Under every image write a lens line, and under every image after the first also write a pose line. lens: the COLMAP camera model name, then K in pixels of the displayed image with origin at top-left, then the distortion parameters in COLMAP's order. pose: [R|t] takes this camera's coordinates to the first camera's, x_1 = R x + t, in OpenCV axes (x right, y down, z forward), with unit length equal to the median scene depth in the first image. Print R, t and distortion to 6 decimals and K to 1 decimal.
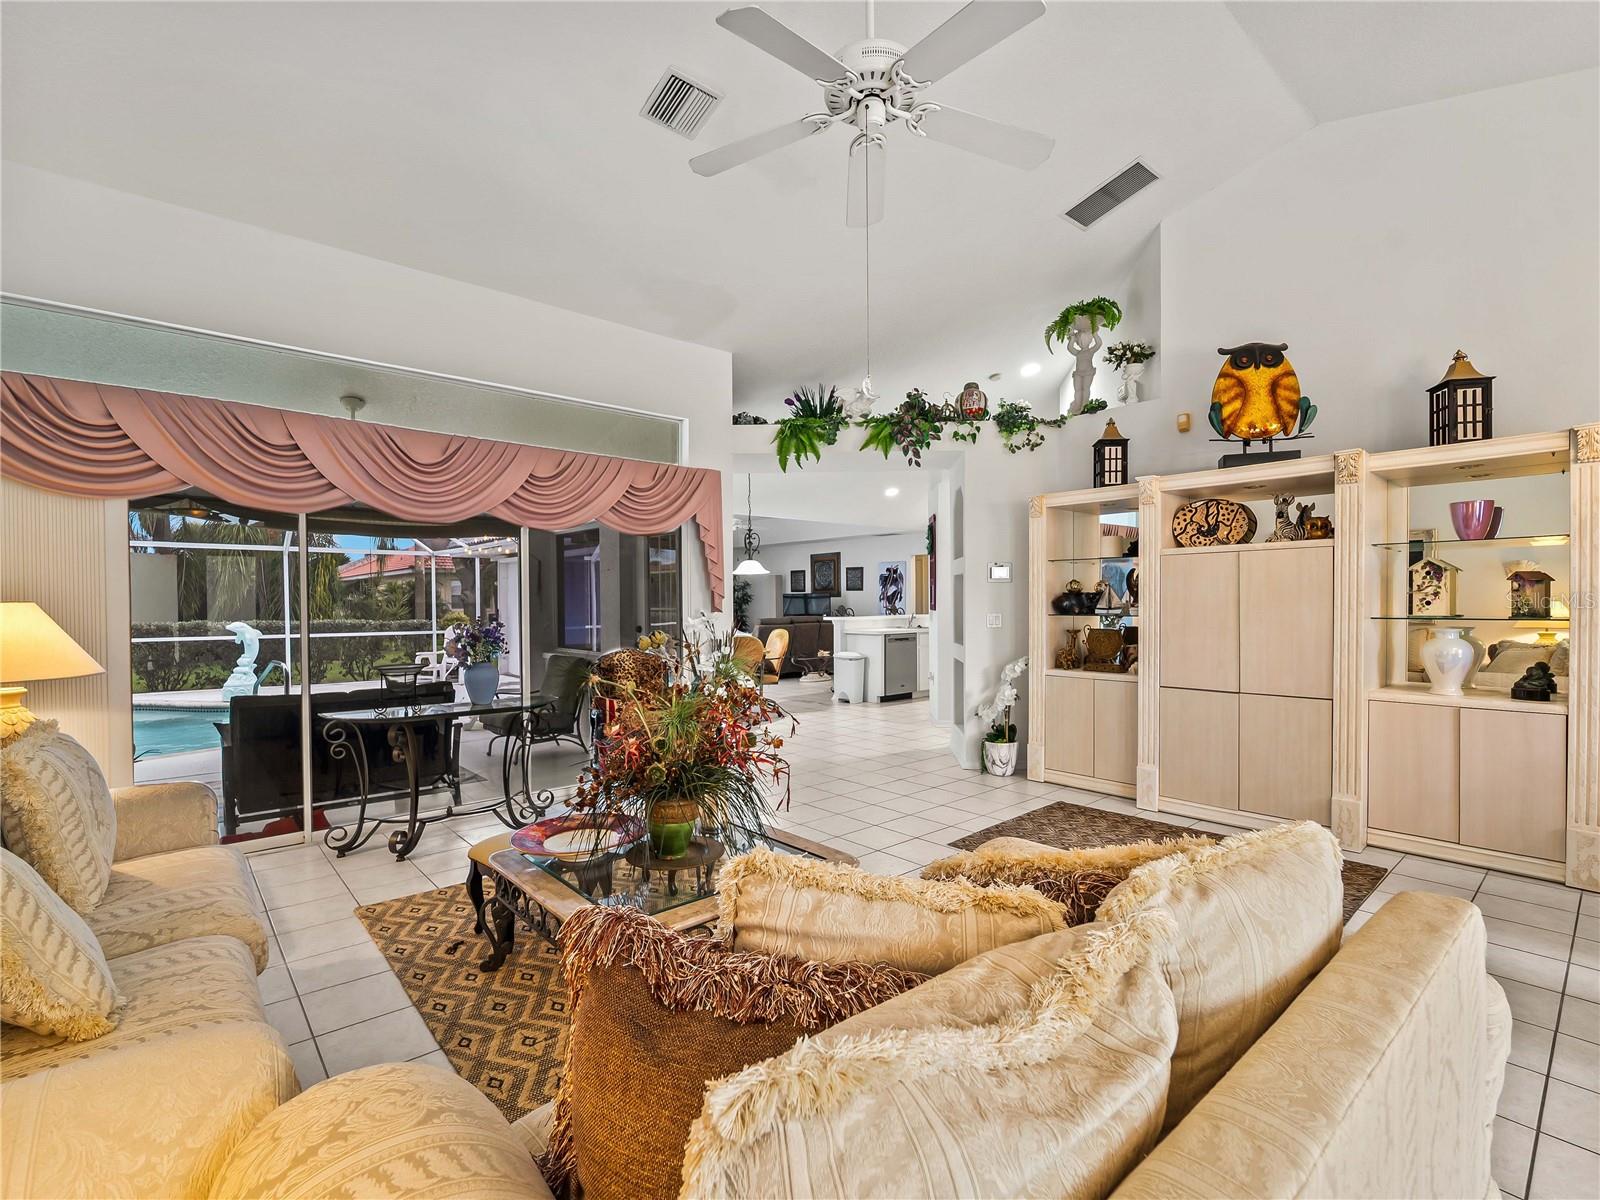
lens RADIAL K [[733.9, 0, 804.5], [0, 733.9, 613.7], [0, 0, 1]] dist [0.003559, -0.000034]
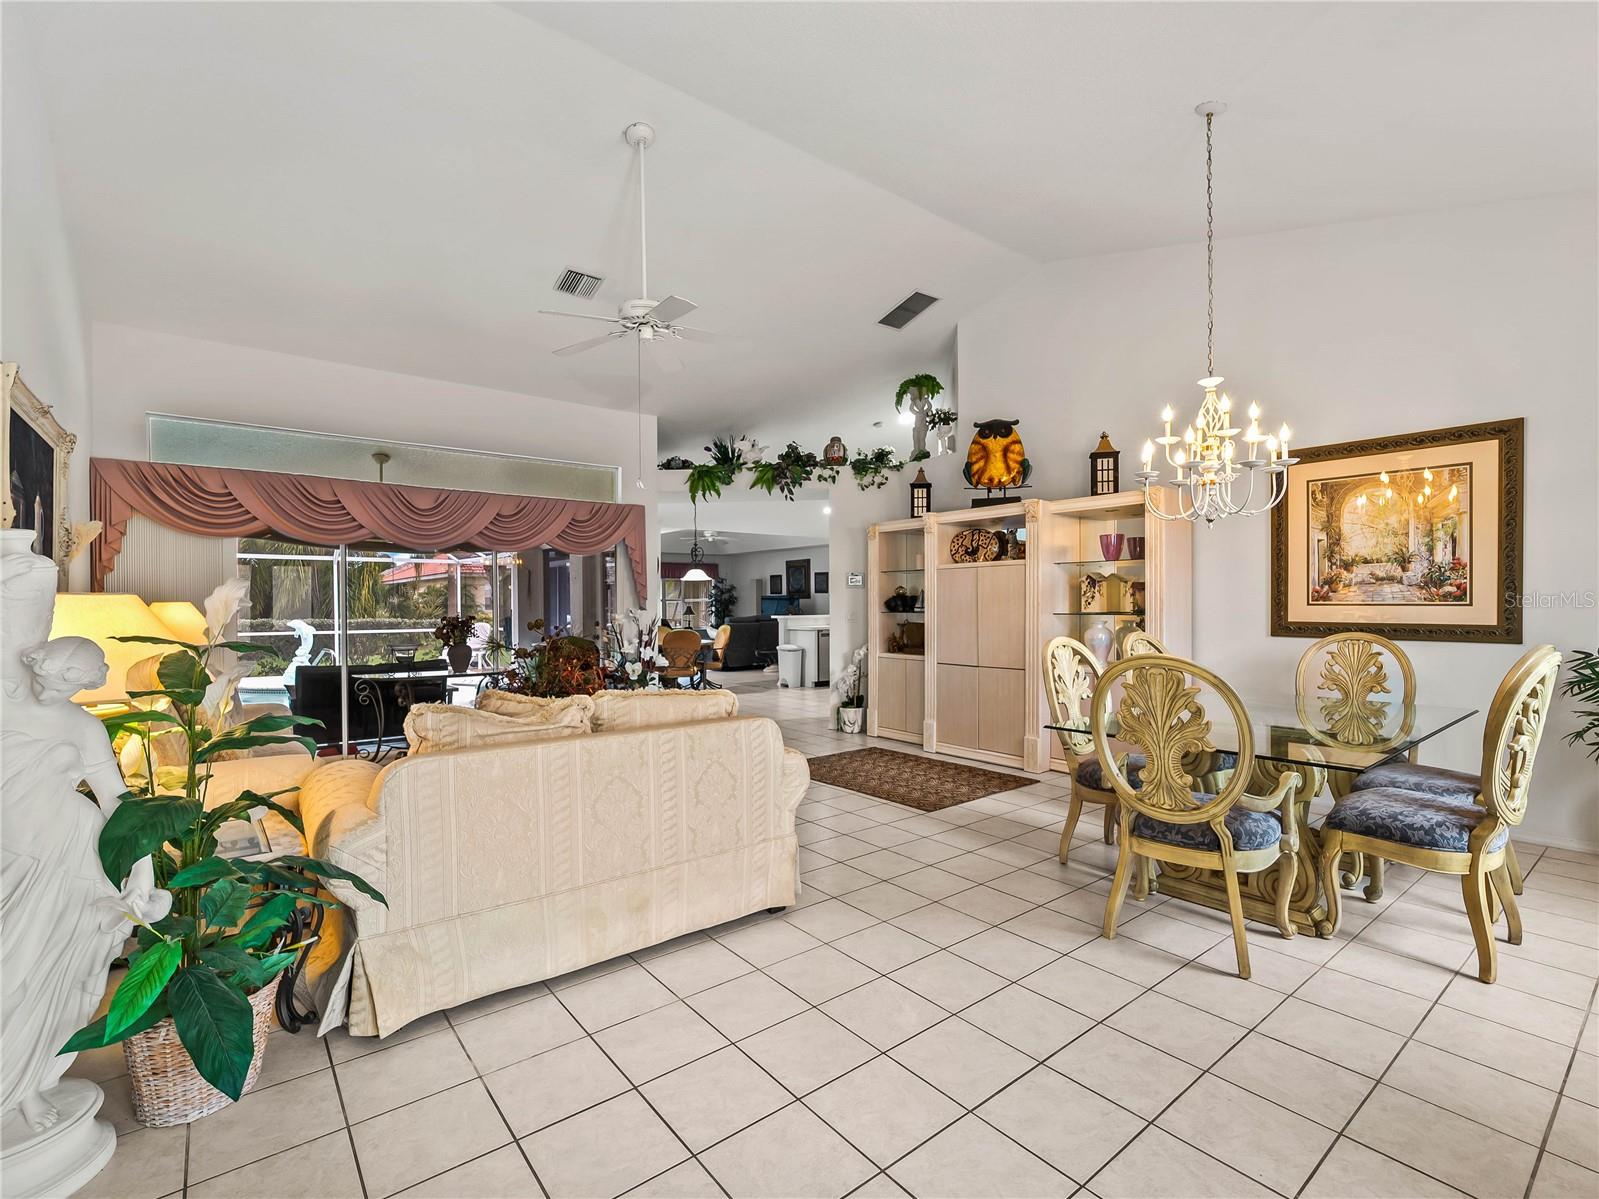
lens RADIAL K [[734.6, 0, 804.5], [0, 734.6, 610.4], [0, 0, 1]] dist [-0.001883, -0.001732]
pose [[0.998862, 0.000905, -0.047695, 0.241288], [-0.001234, 0.999976, -0.006873, 0.007025], [0.047688, 0.006924, 0.998838, -0.329595]]
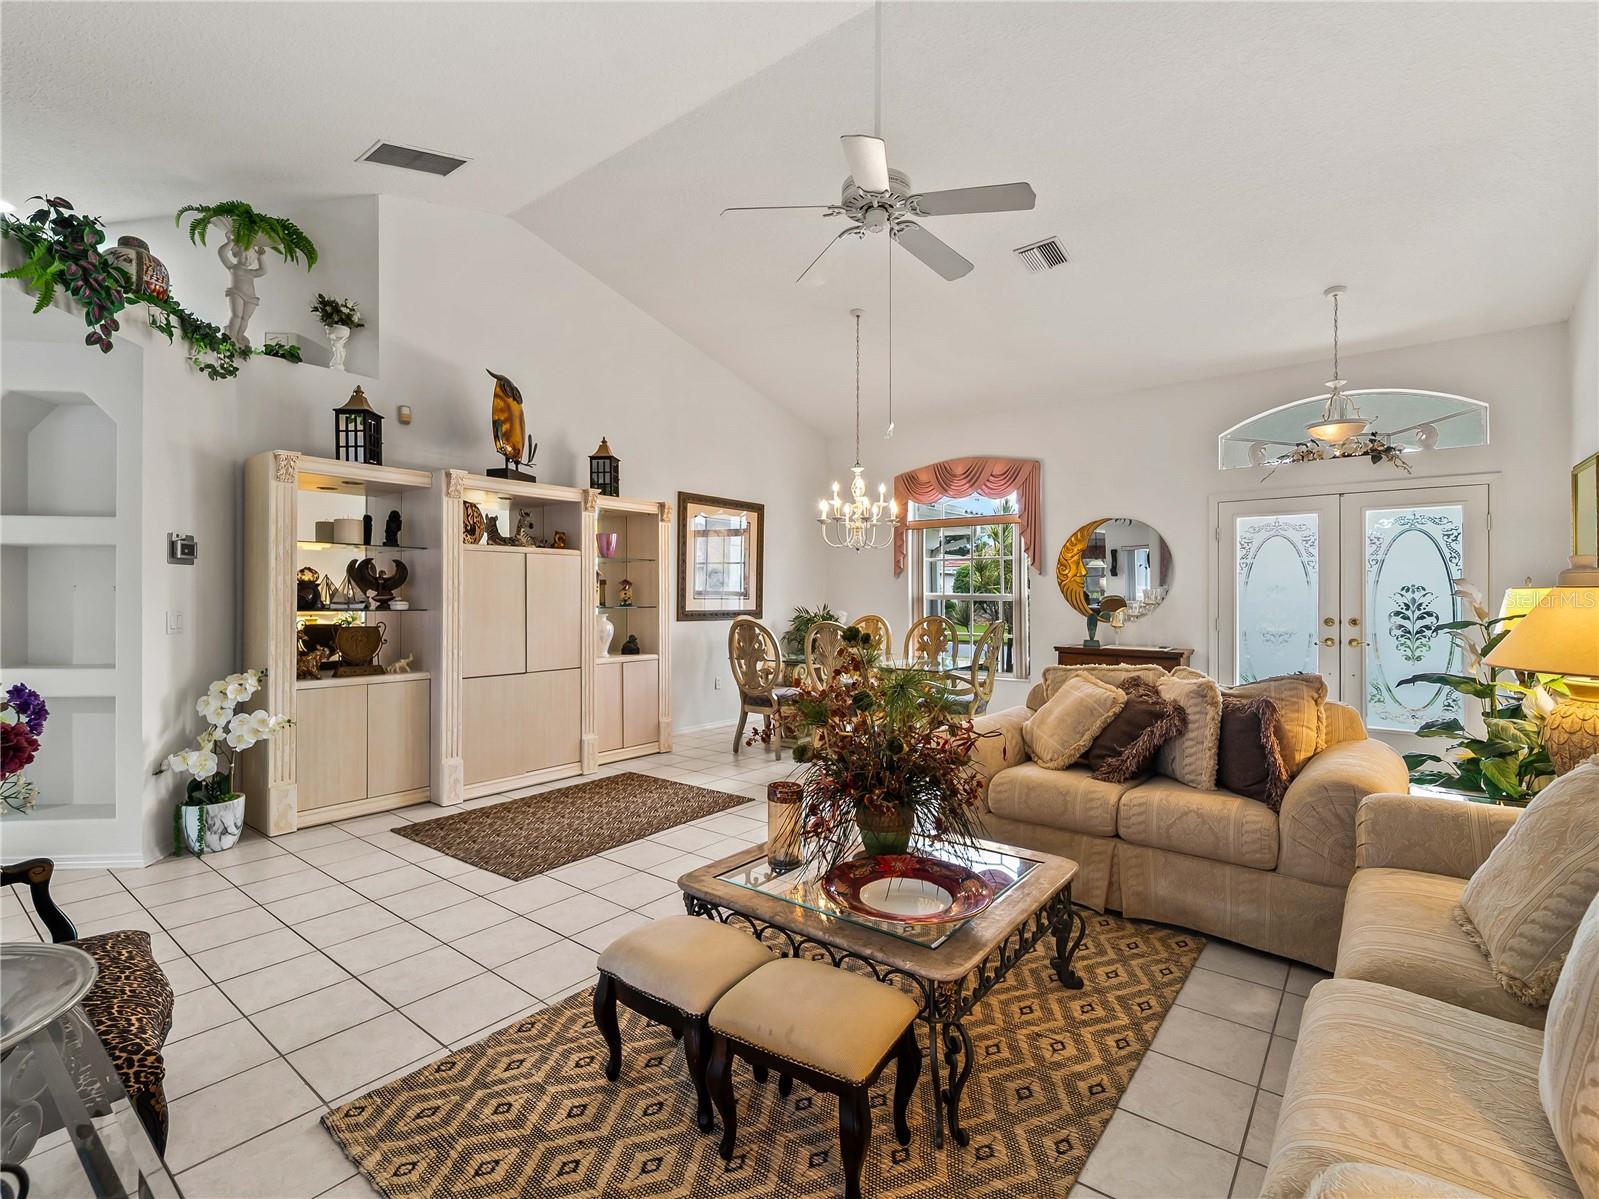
lens RADIAL K [[746.0, 0, 796.7], [0, 746.0, 599.4], [0, 0, 1]] dist [-0.000577, -0.000324]
pose [[-0.175503, 0.003382, 0.984473, -0.496839], [0.016437, 0.999865, -0.000505, -0.001904], [-0.984342, 0.016093, -0.175535, 0.583716]]
